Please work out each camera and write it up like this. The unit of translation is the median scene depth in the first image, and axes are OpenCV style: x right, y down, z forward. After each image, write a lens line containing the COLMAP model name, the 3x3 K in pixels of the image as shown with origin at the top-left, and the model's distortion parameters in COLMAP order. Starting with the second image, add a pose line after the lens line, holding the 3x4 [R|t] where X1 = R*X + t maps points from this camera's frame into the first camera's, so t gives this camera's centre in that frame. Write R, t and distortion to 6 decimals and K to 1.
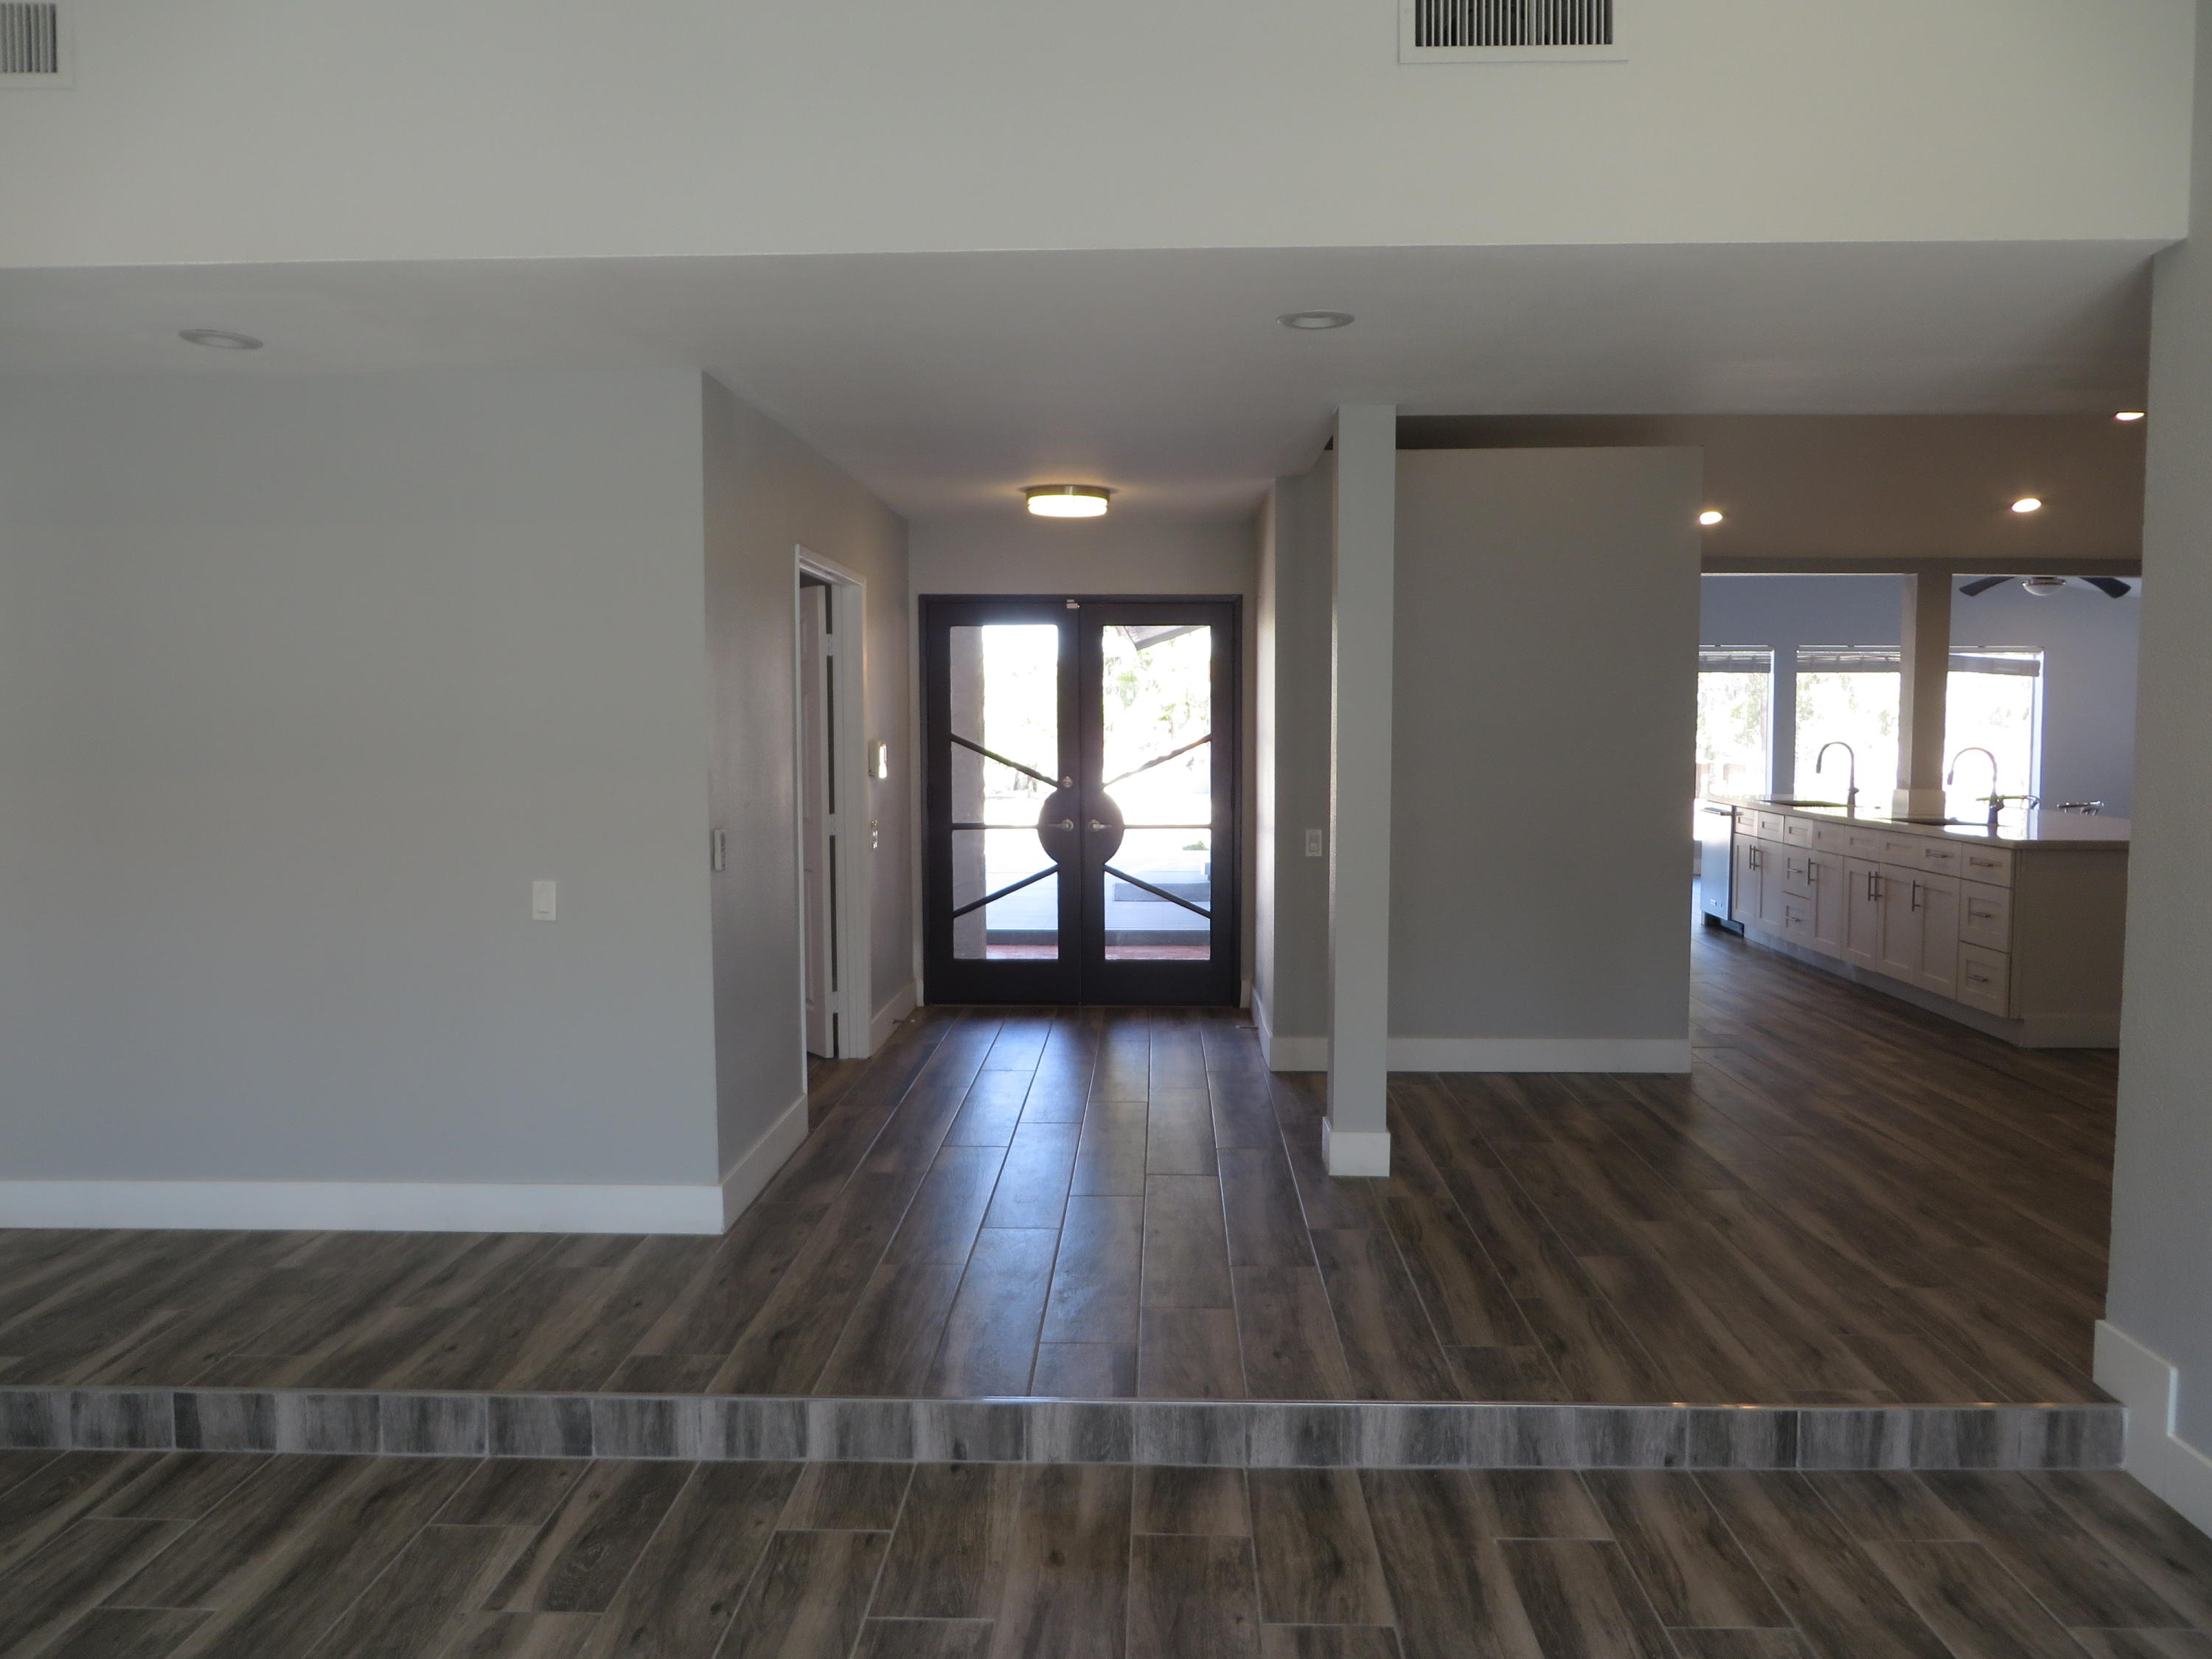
lens RADIAL K [[1656.1, 0, 1107.0], [0, 1656.1, 830.4], [0, 0, 1]] dist [-0.019829, 0.007223]
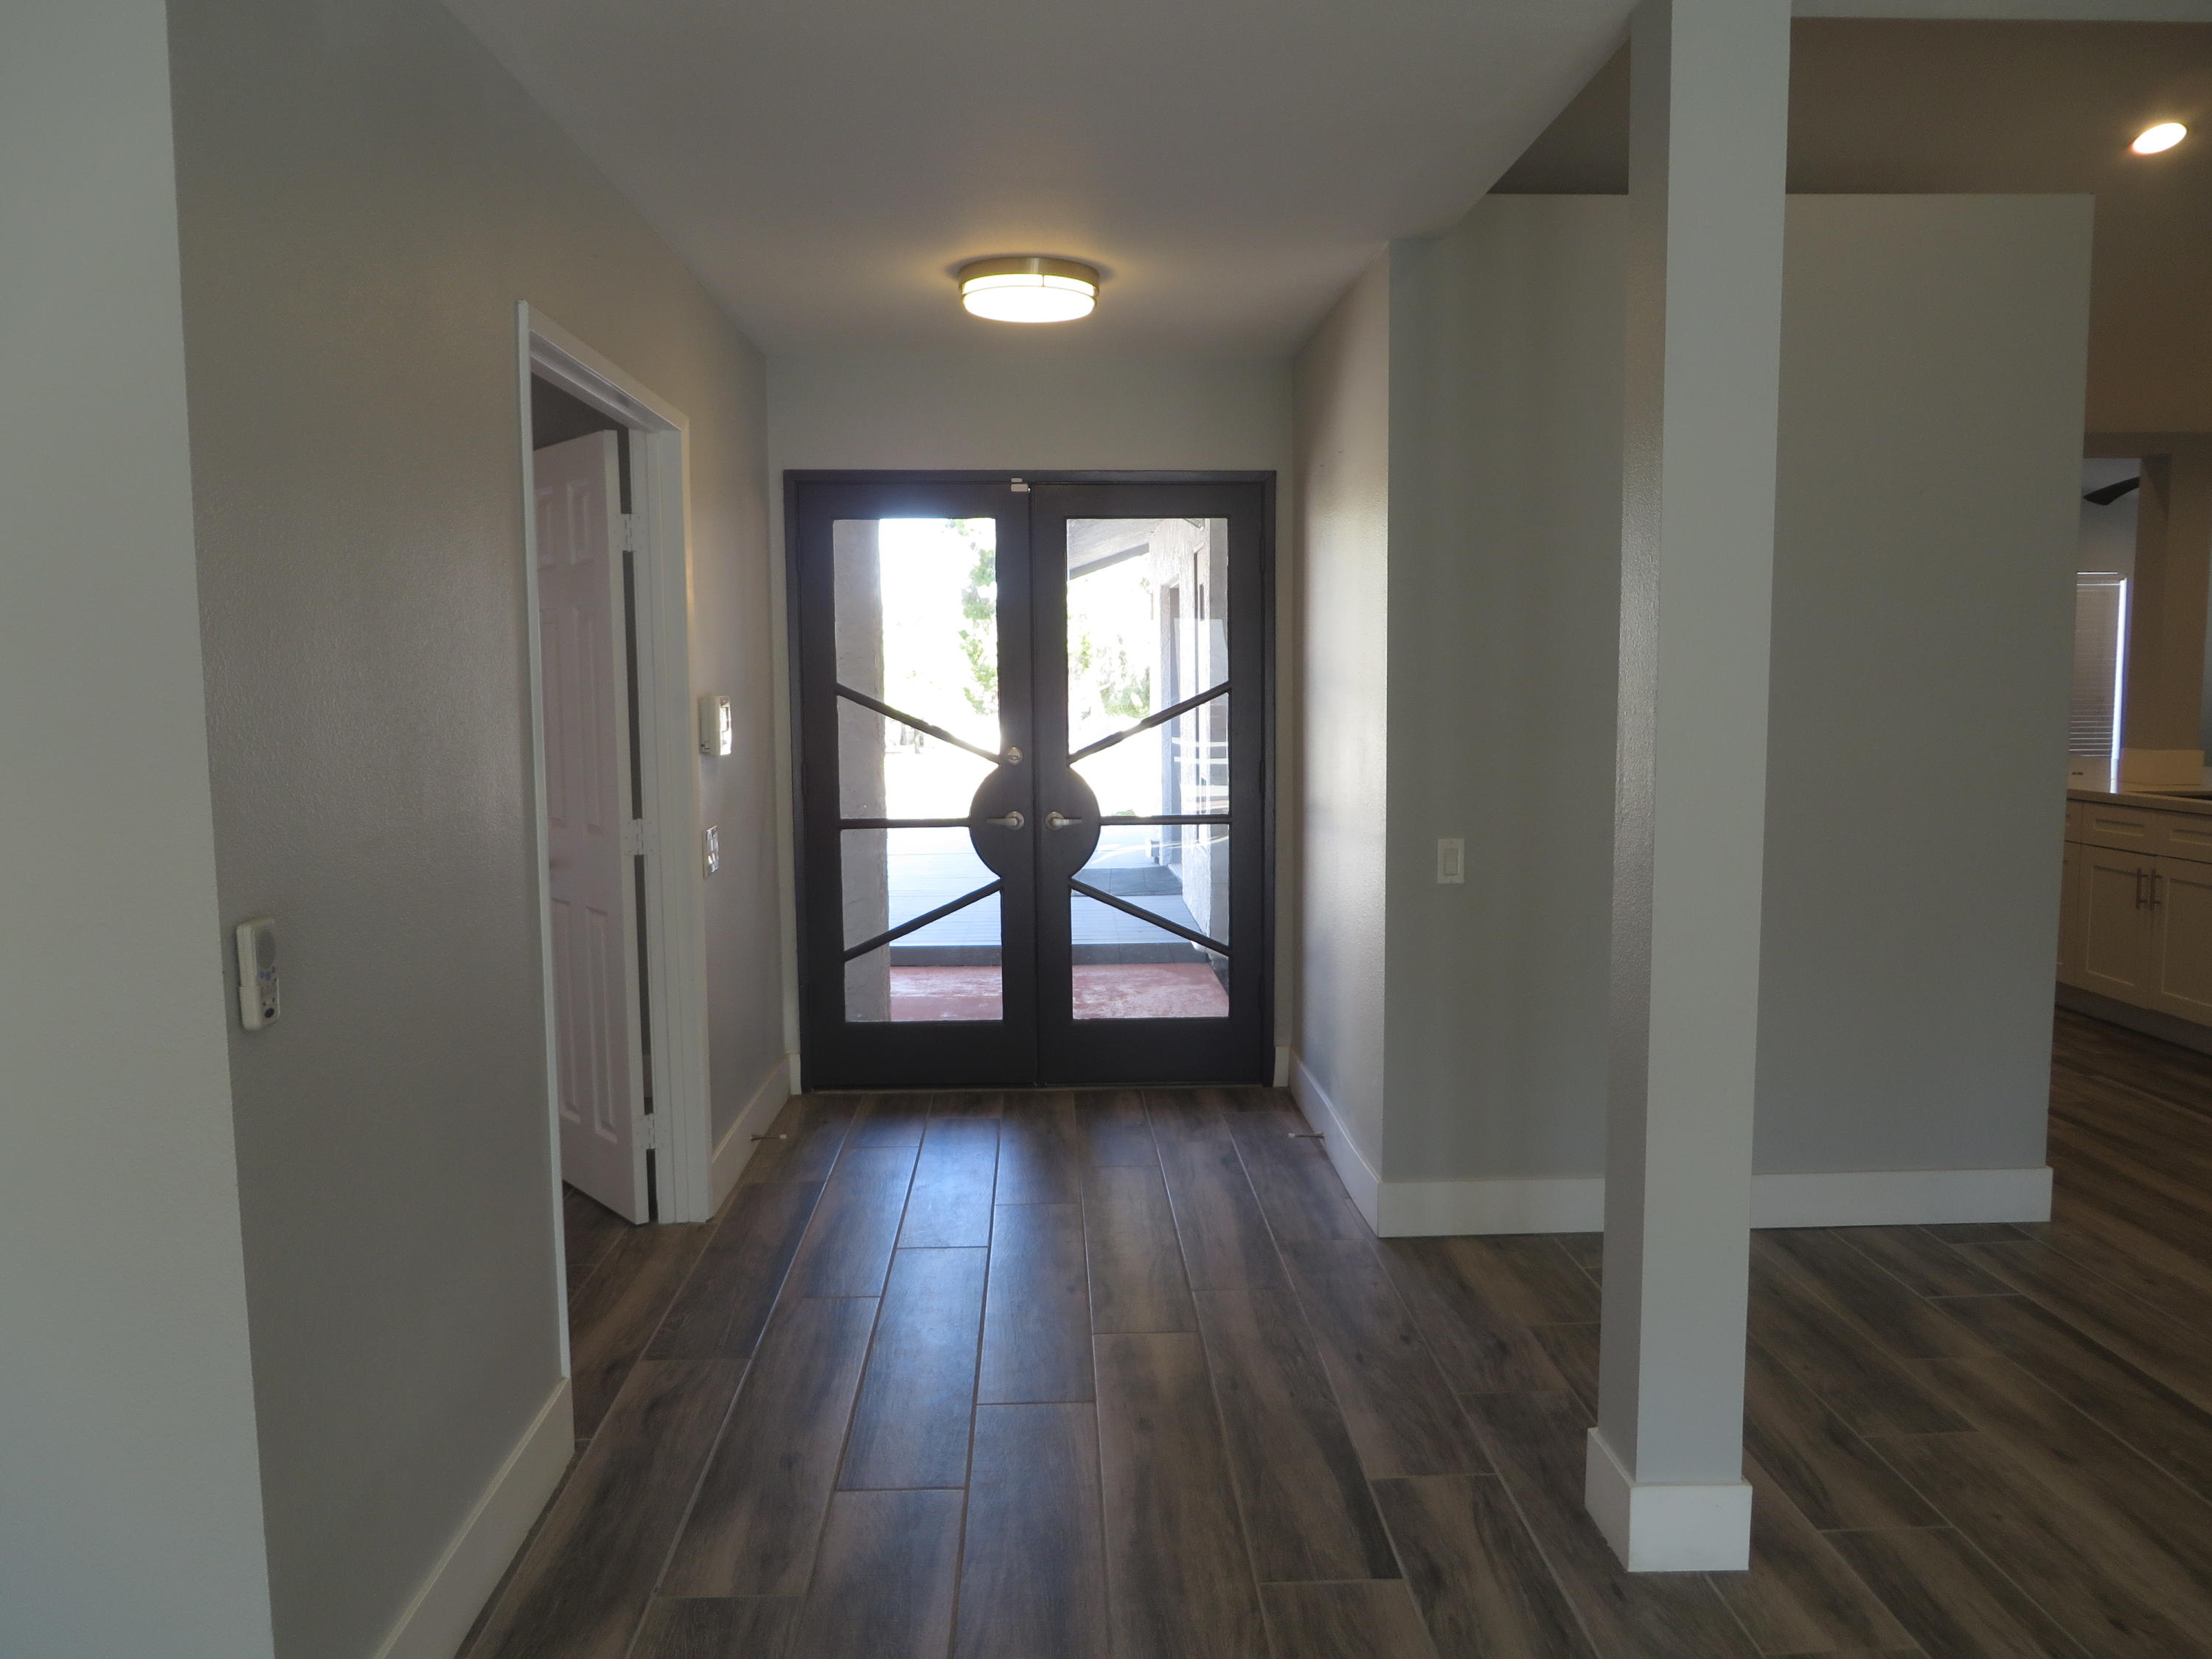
lens RADIAL K [[1656.1, 0, 1097.1], [0, 1656.1, 824.5], [0, 0, 1]] dist [-0.019829, 0.007223]
pose [[0.997915, -0.012785, 0.063256, -0.033386], [0.011153, 0.999598, 0.026085, -0.018441], [-0.063564, -0.025326, 0.997656, 0.339732]]
